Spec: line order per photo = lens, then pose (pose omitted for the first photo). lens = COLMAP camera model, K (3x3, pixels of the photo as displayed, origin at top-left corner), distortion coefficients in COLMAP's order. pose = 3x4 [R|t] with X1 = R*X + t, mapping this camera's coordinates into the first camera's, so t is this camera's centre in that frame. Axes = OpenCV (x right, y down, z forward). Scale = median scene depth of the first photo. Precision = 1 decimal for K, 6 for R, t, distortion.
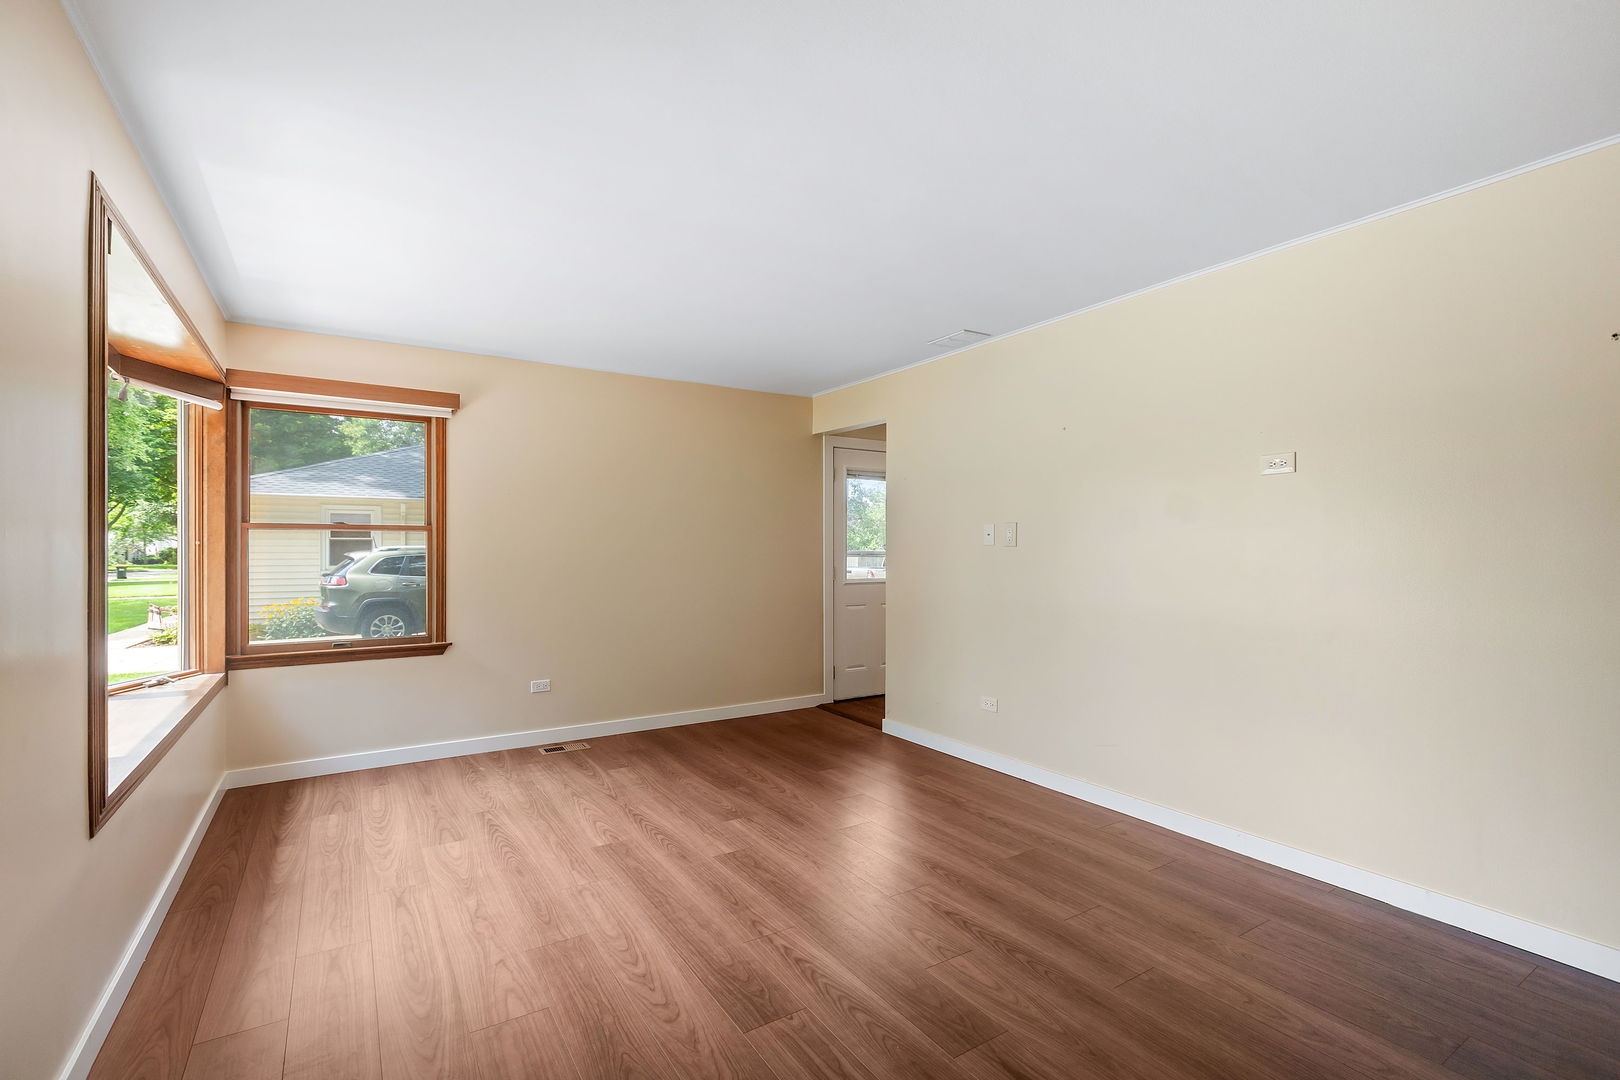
lens RADIAL K [[722.6, 0, 810.5], [0, 722.6, 544.5], [0, 0, 1]] dist [0.000052, -0.000525]
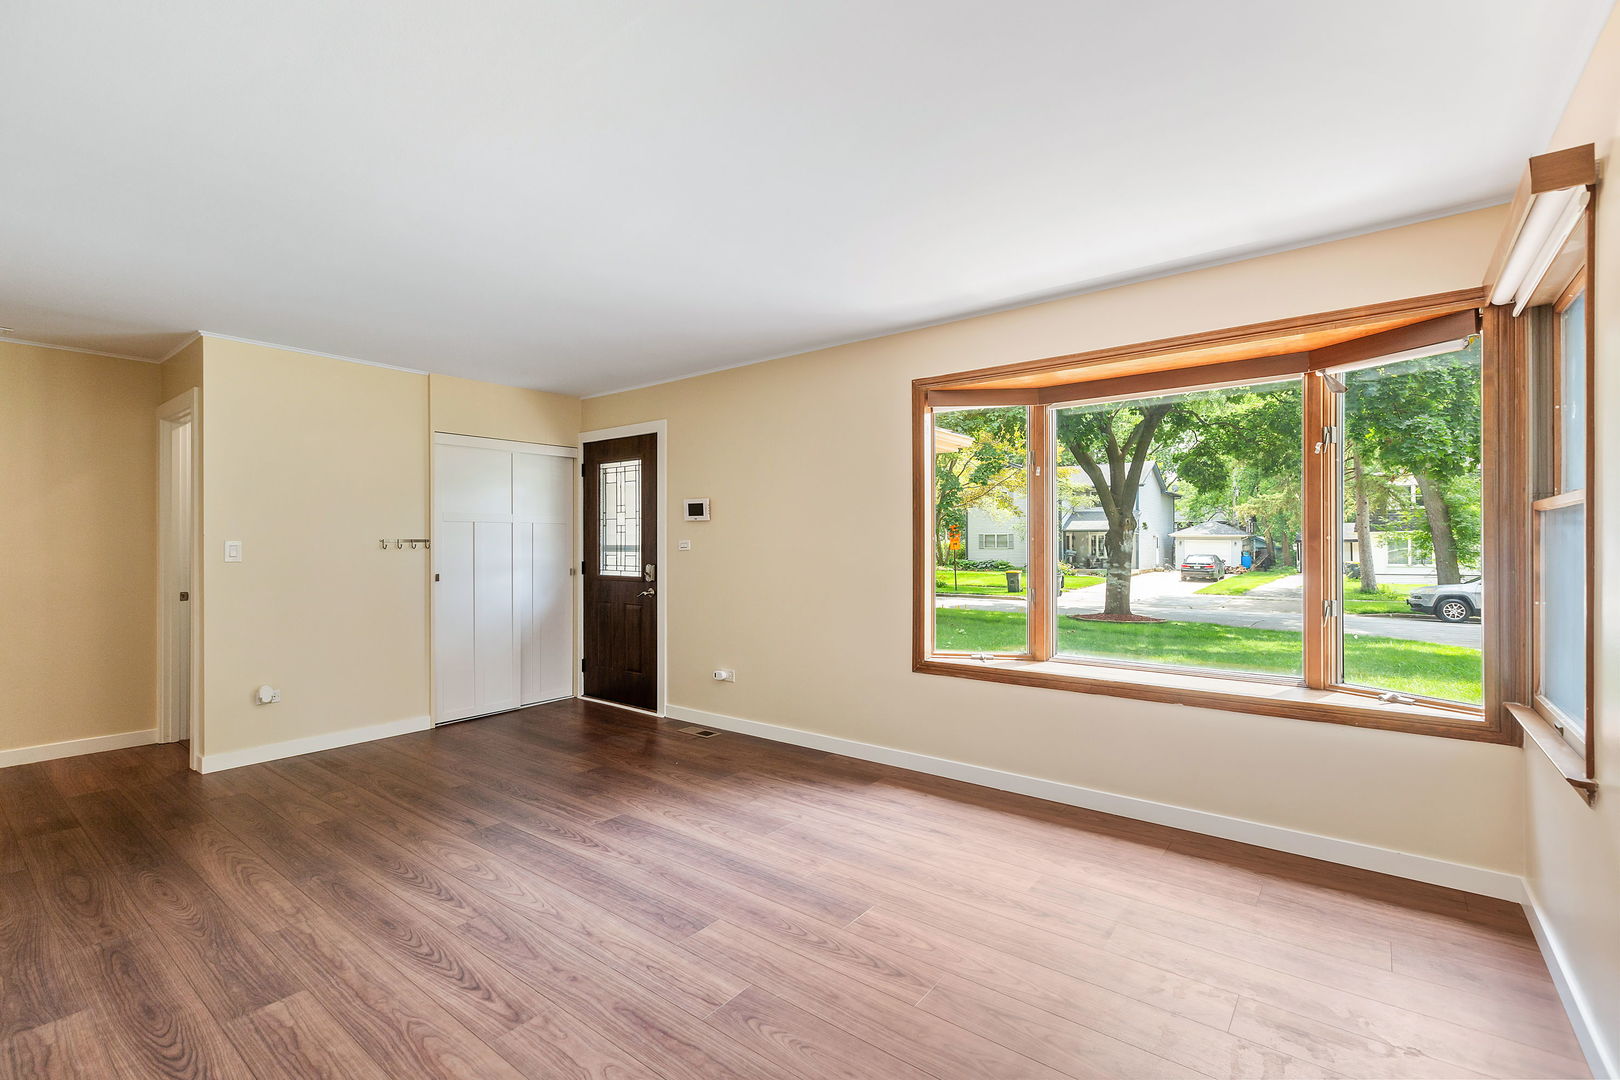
lens RADIAL K [[722.6, 0, 810.5], [0, 722.6, 544.5], [0, 0, 1]] dist [0.000052, -0.000525]
pose [[-0.943130, 0.002267, -0.332416, 0.047432], [0.004281, 0.999977, -0.005328, 0.011525], [0.332396, -0.006448, -0.943118, 2.175469]]
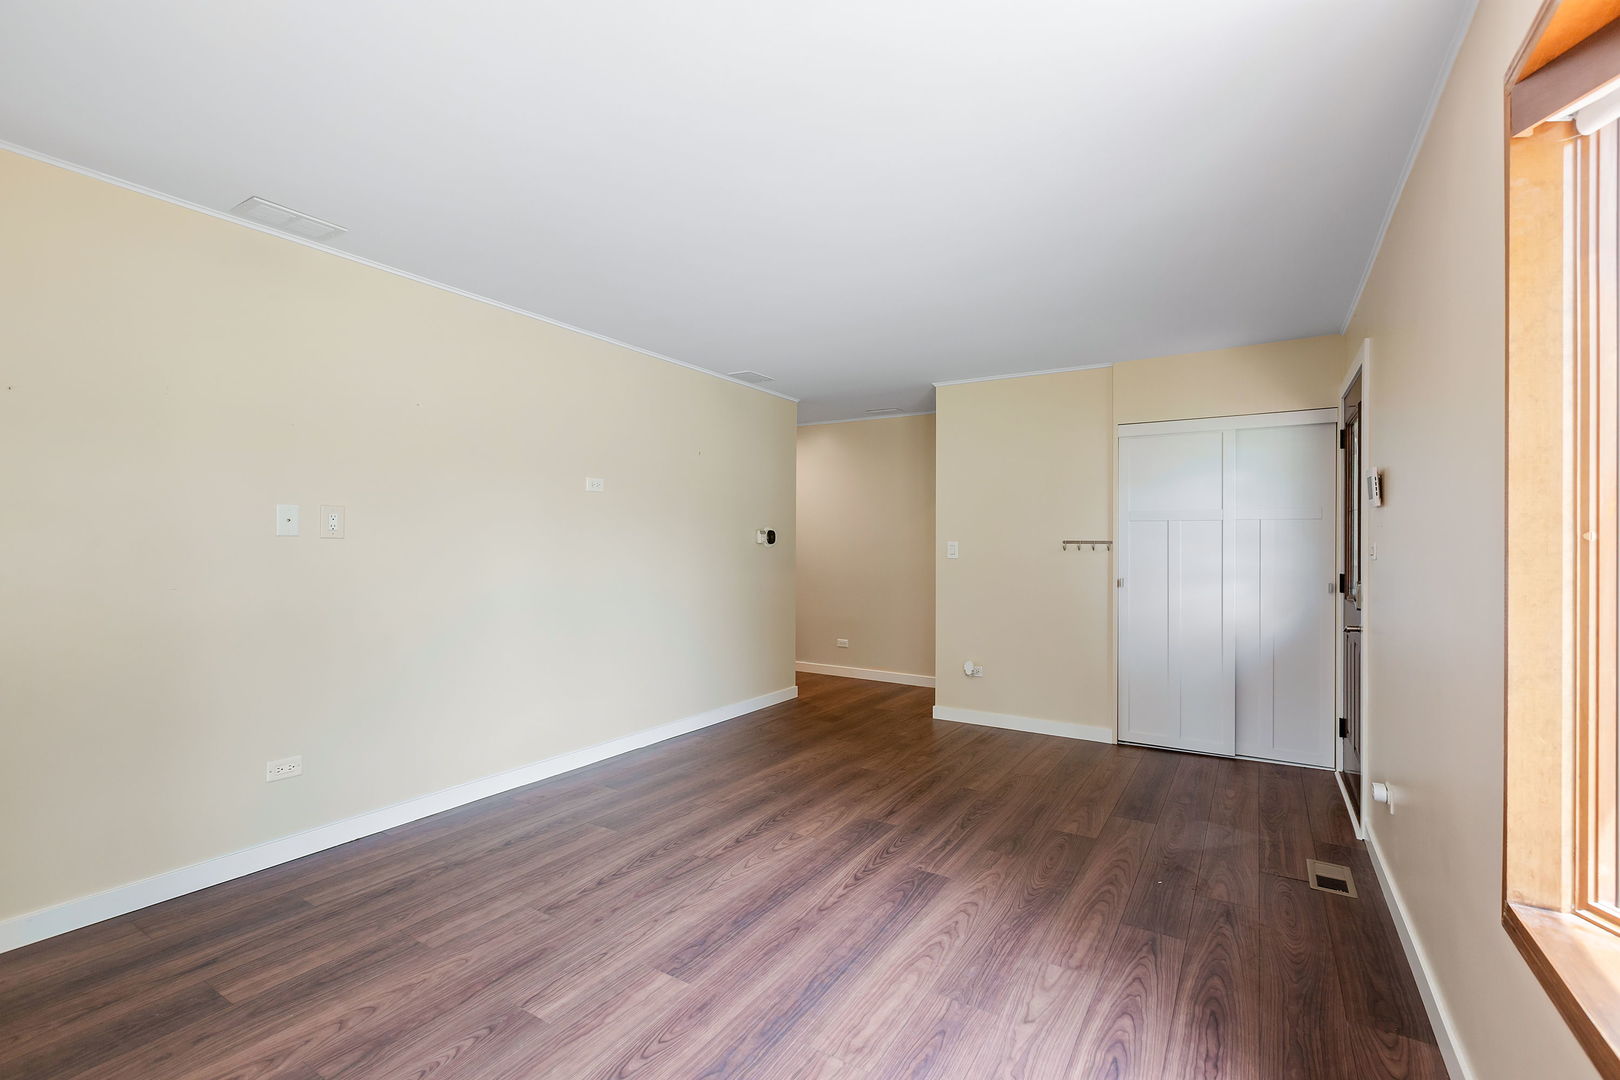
lens RADIAL K [[722.6, 0, 810.5], [0, 722.6, 544.5], [0, 0, 1]] dist [0.000052, -0.000525]
pose [[-0.426920, -0.005273, 0.904274, -0.980469], [-0.015034, 0.999886, -0.001267, 0.006239], [-0.904164, -0.014136, -0.426951, 1.438021]]
